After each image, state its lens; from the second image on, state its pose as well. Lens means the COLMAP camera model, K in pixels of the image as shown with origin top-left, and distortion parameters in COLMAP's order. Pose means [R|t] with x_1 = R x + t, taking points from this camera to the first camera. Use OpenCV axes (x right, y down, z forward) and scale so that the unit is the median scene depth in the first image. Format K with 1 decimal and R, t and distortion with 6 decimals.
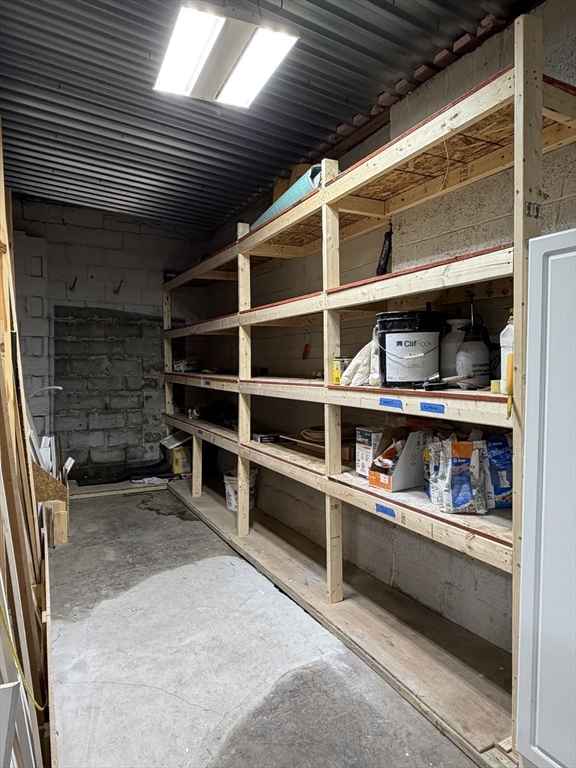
lens RADIAL K [[478.4, 0, 304.7], [0, 478.4, 382.3], [0, 0, 1]] dist [-0.000326, 0.001717]
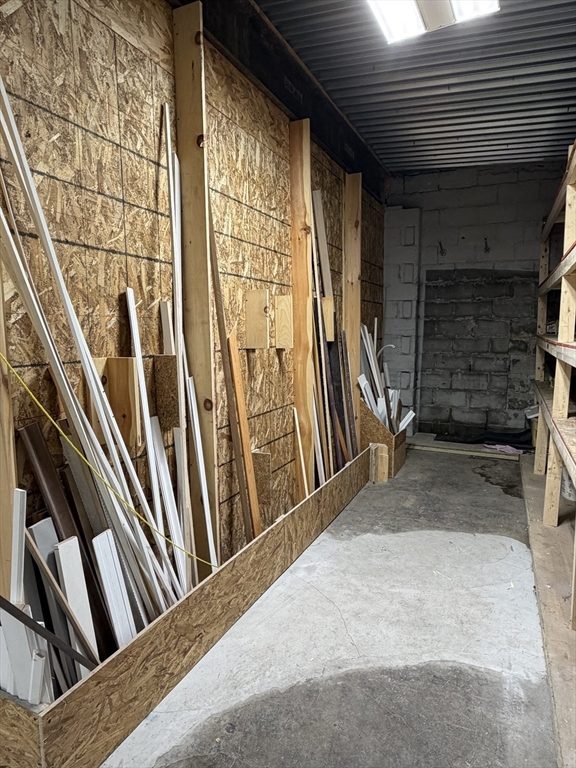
lens RADIAL K [[486.4, 0, 288.0], [0, 486.4, 384.0], [0, 0, 1]] dist [0.002173, 0.002023]
pose [[0.620304, 0.090263, -0.779151, 0.273437], [-0.029227, 0.995326, 0.092038, 0.003061], [0.783817, -0.034319, 0.620043, 0.122512]]
